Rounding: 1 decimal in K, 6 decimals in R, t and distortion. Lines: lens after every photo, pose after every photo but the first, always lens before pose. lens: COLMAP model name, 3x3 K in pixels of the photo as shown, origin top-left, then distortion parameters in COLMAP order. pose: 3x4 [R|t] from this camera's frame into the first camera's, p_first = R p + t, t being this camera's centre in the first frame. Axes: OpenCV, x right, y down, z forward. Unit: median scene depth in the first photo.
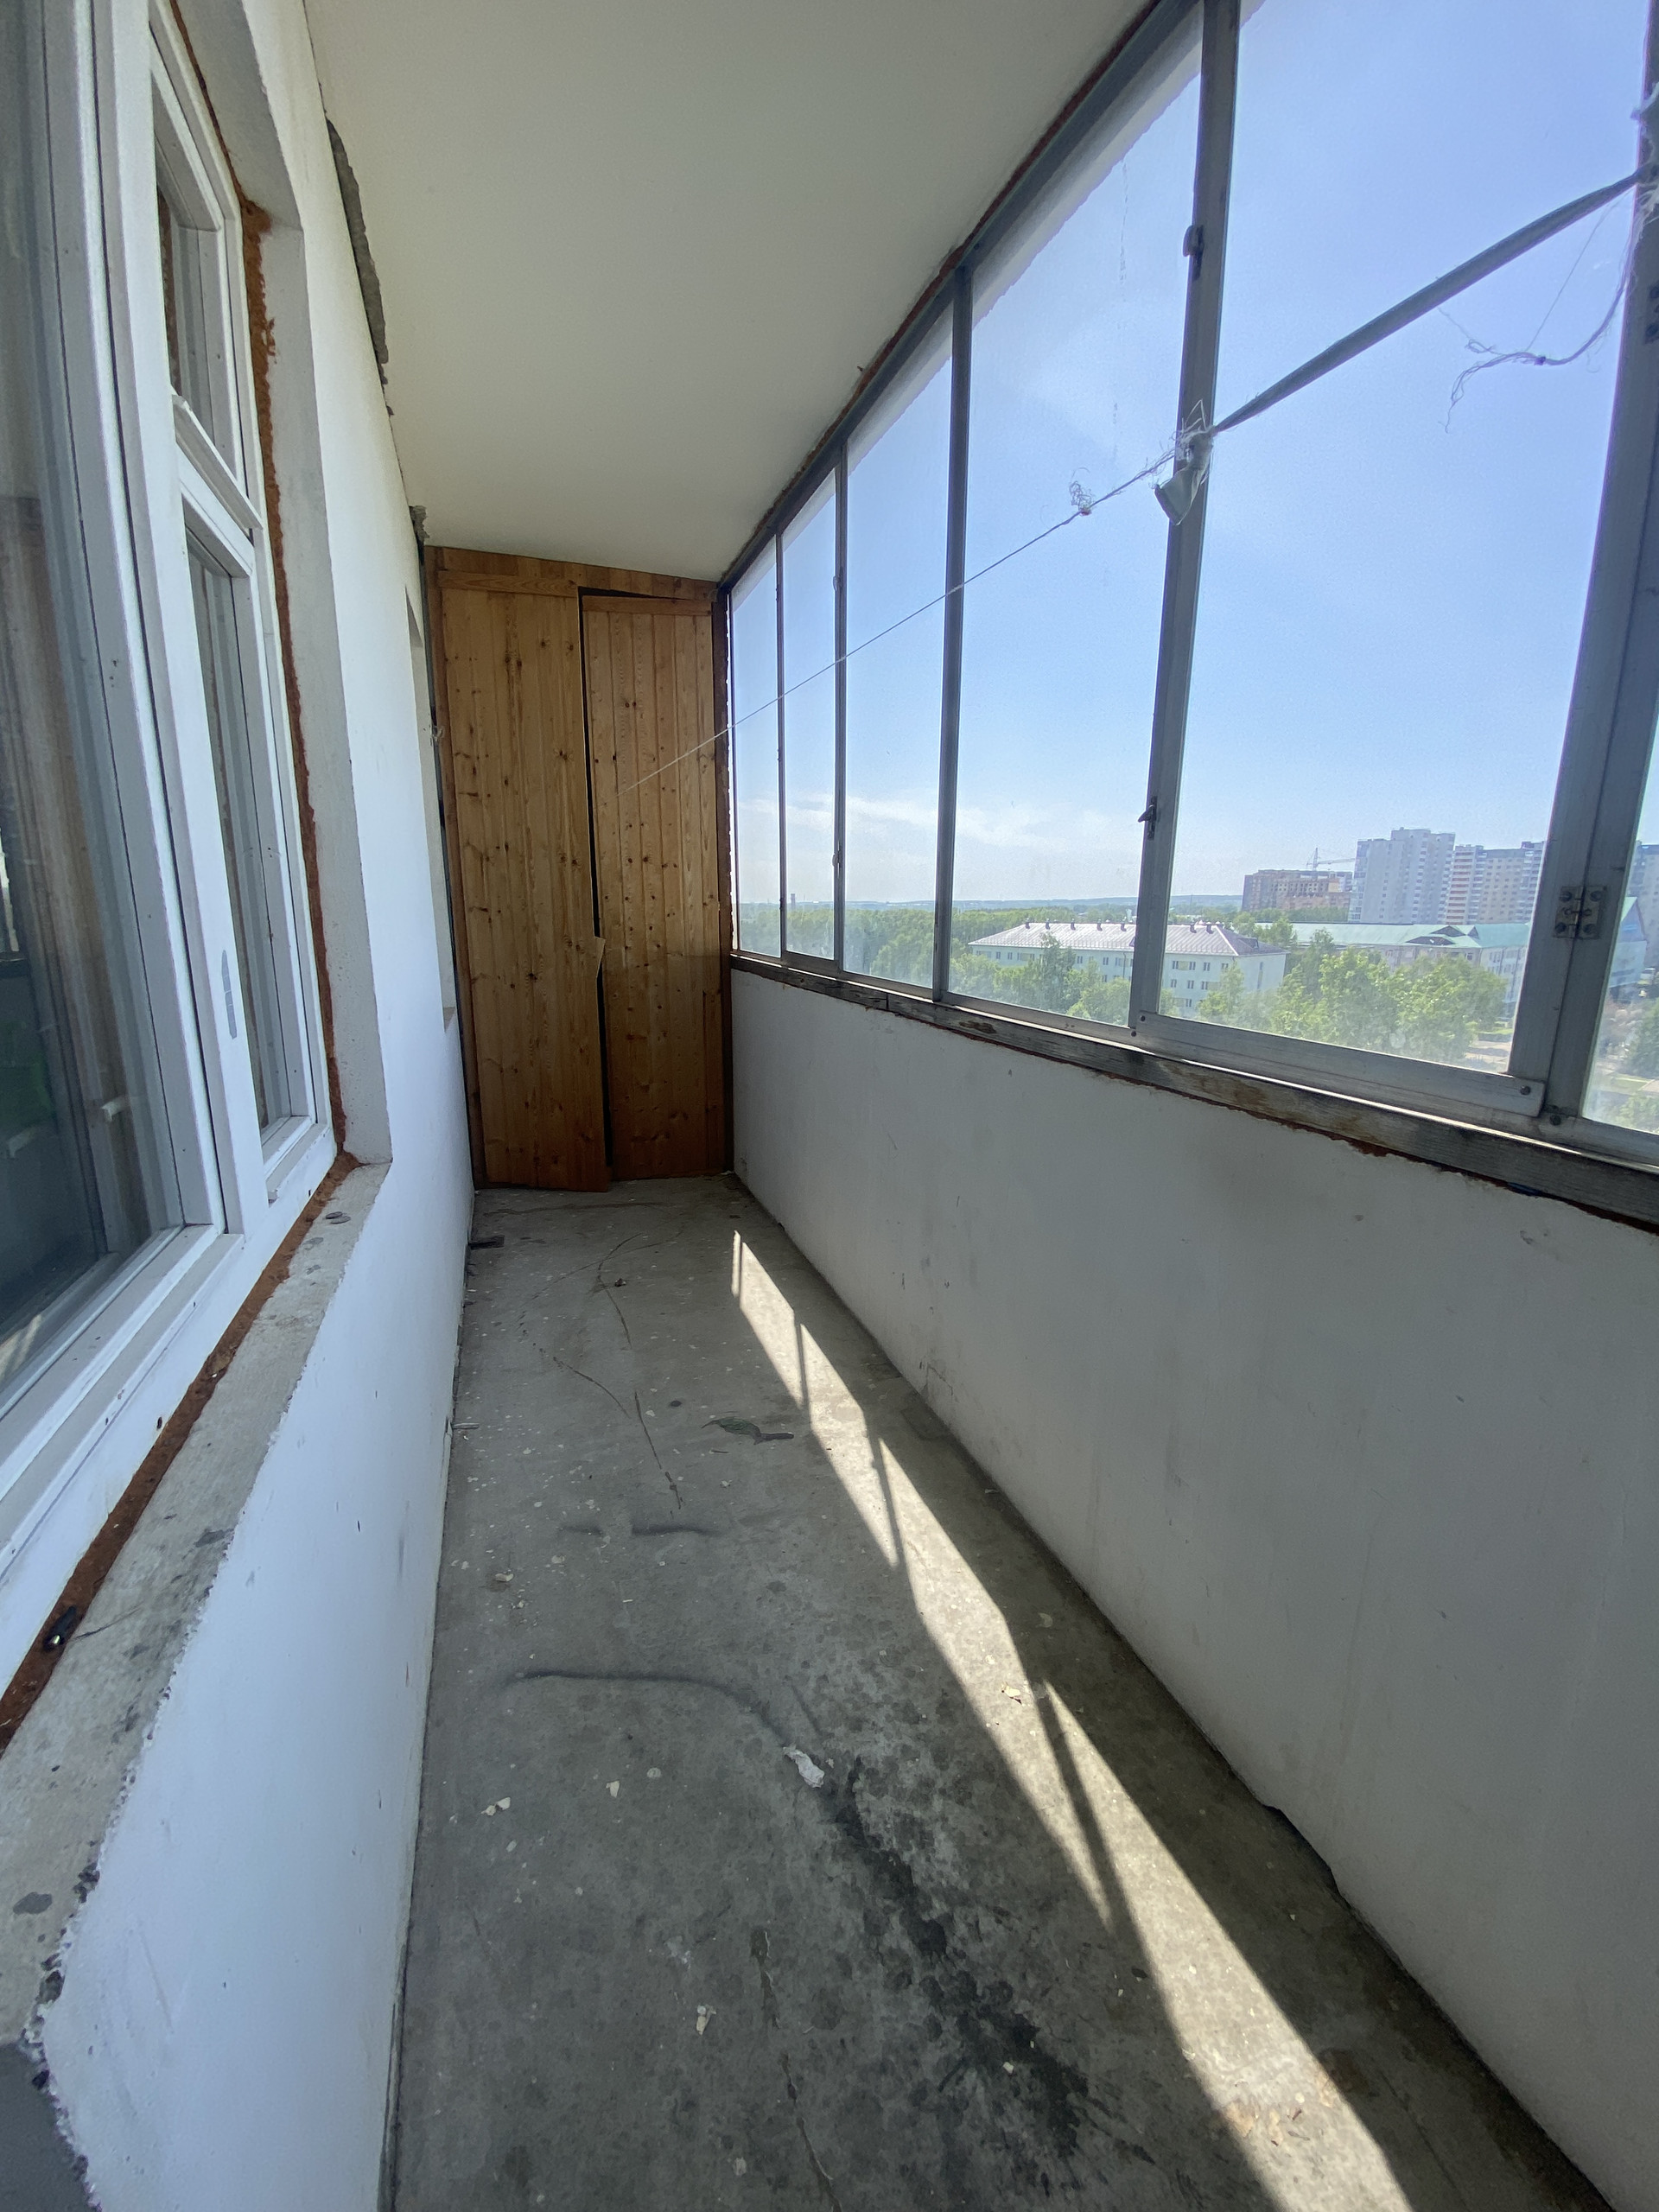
lens RADIAL K [[891.2, 0, 837.2], [0, 891.2, 1102.1], [0, 0, 1]] dist [0.033464, -0.025575]
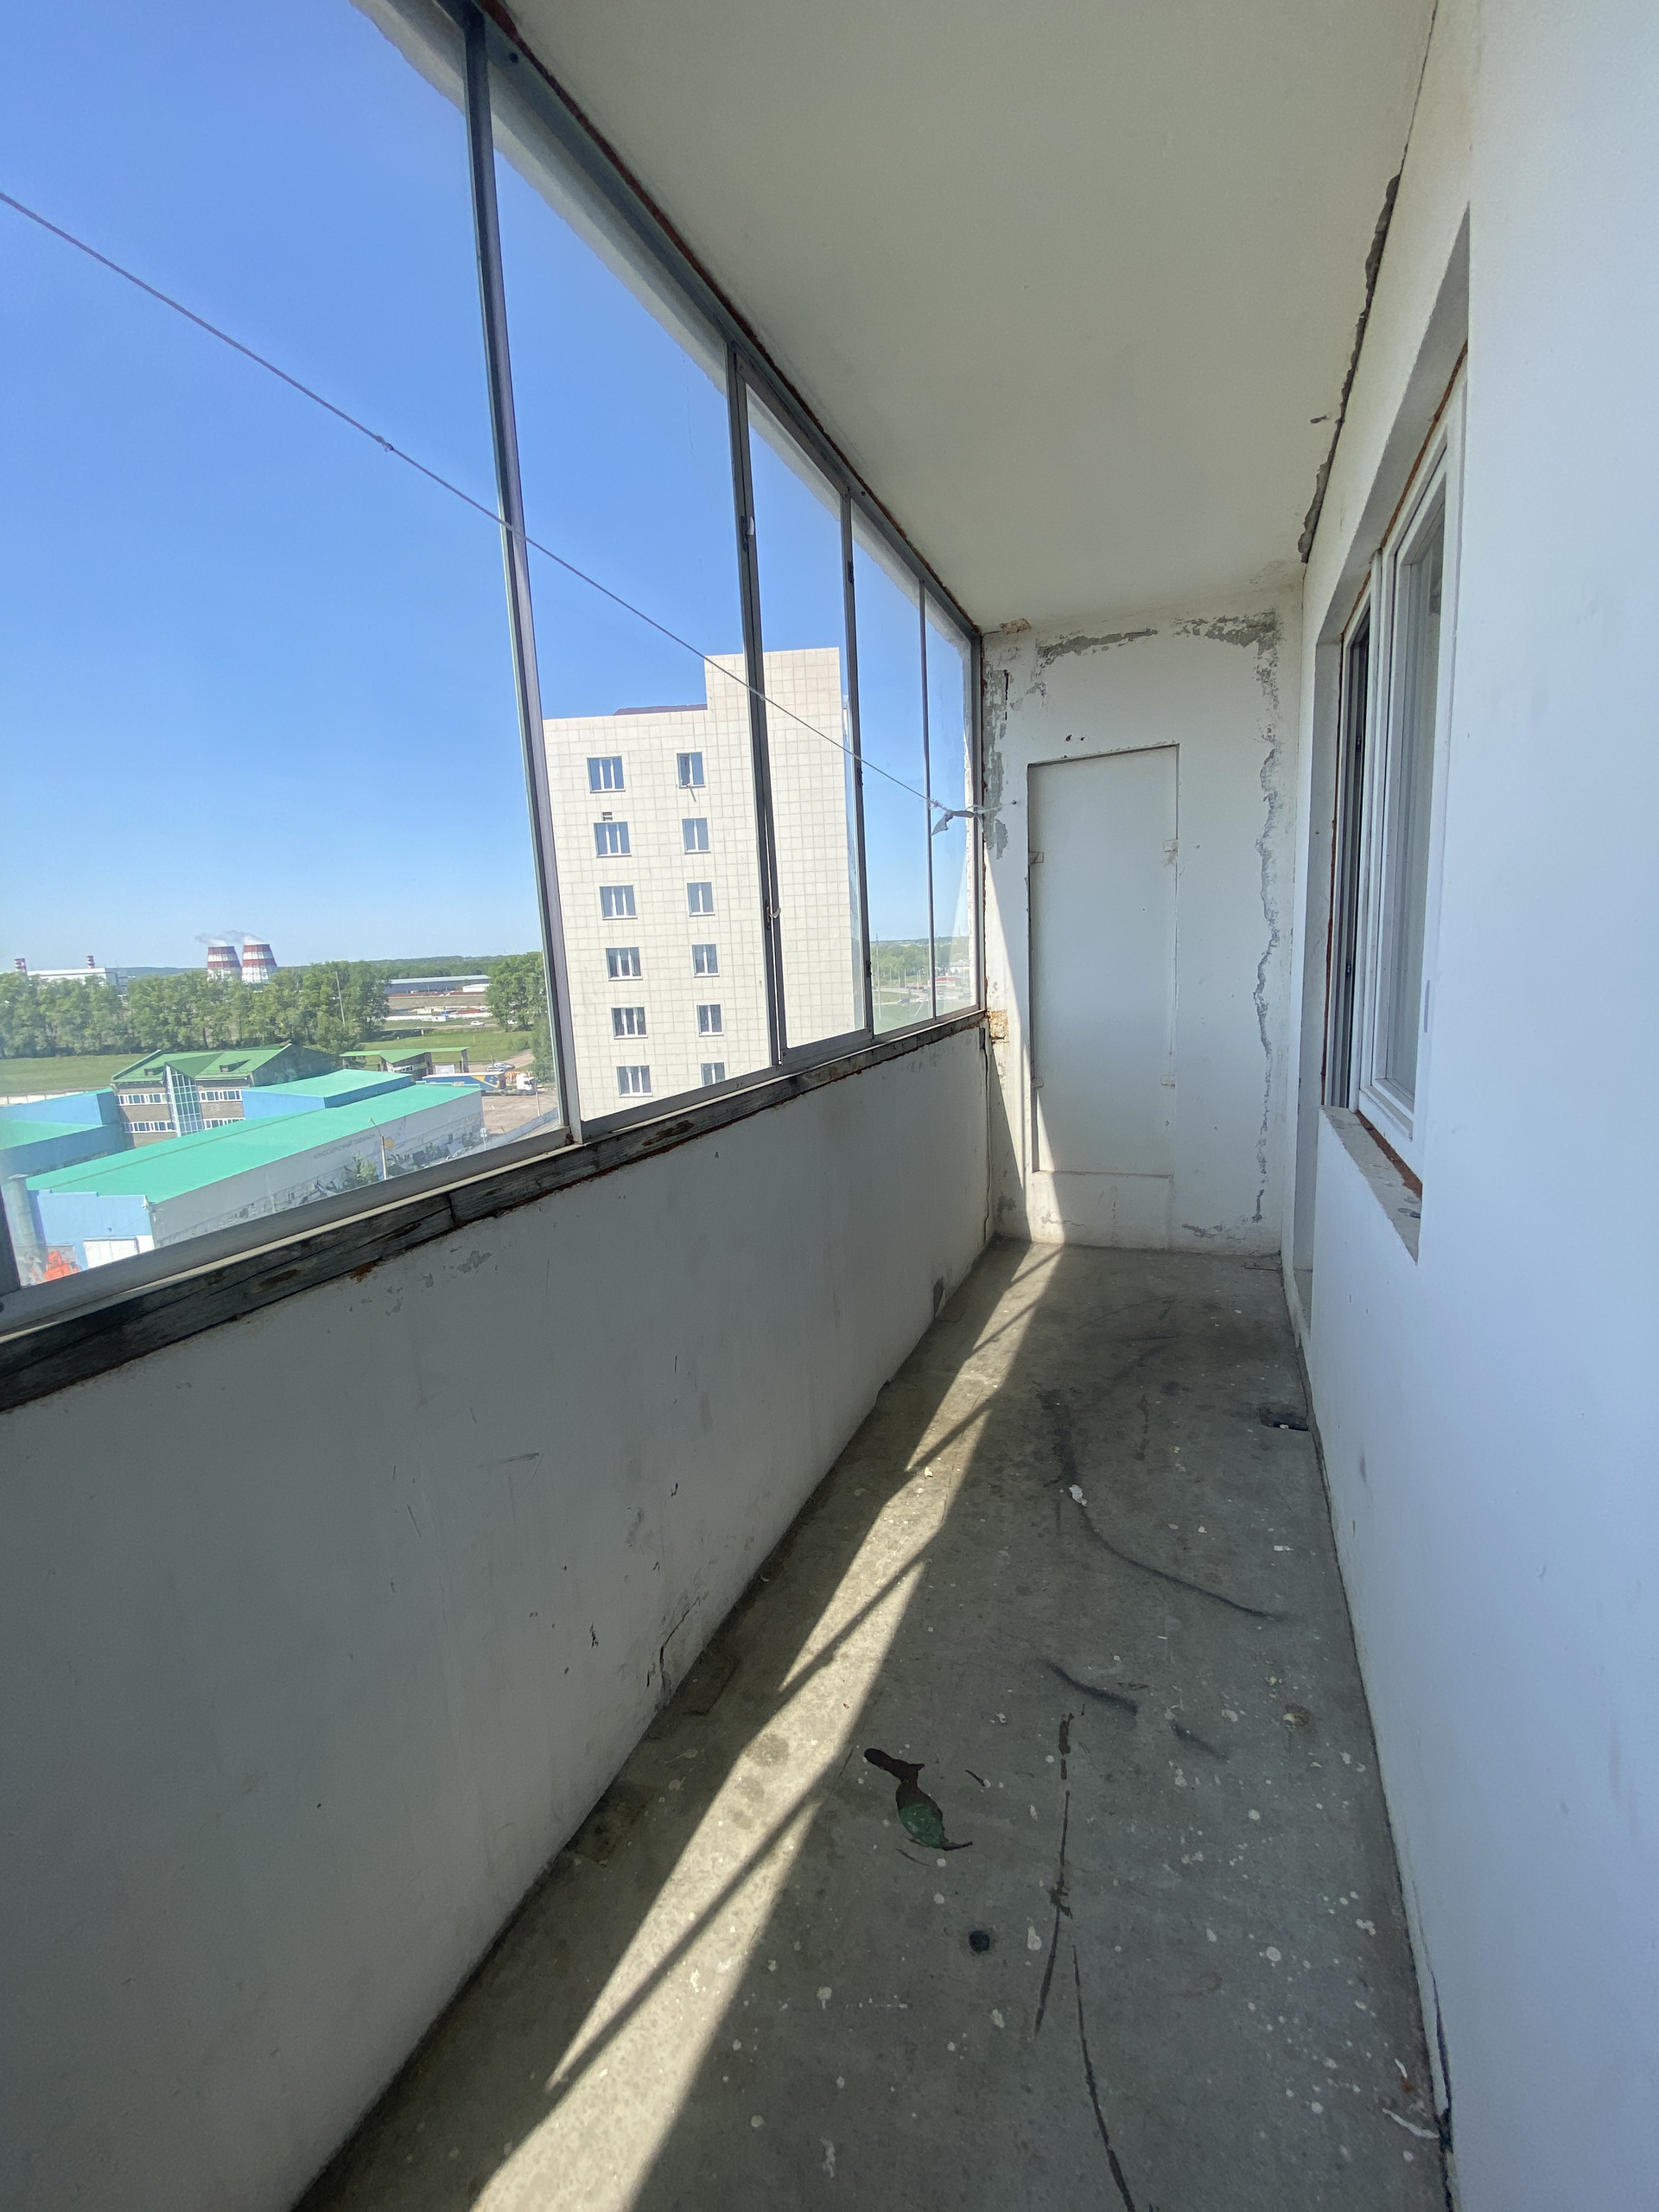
lens RADIAL K [[891.2, 0, 837.2], [0, 891.2, 1102.1], [0, 0, 1]] dist [0.033464, -0.025575]
pose [[-0.737374, -0.086268, 0.669953, -0.625591], [0.188030, 0.926397, 0.326241, -0.435583], [-0.648787, 0.366533, -0.666880, 1.791579]]
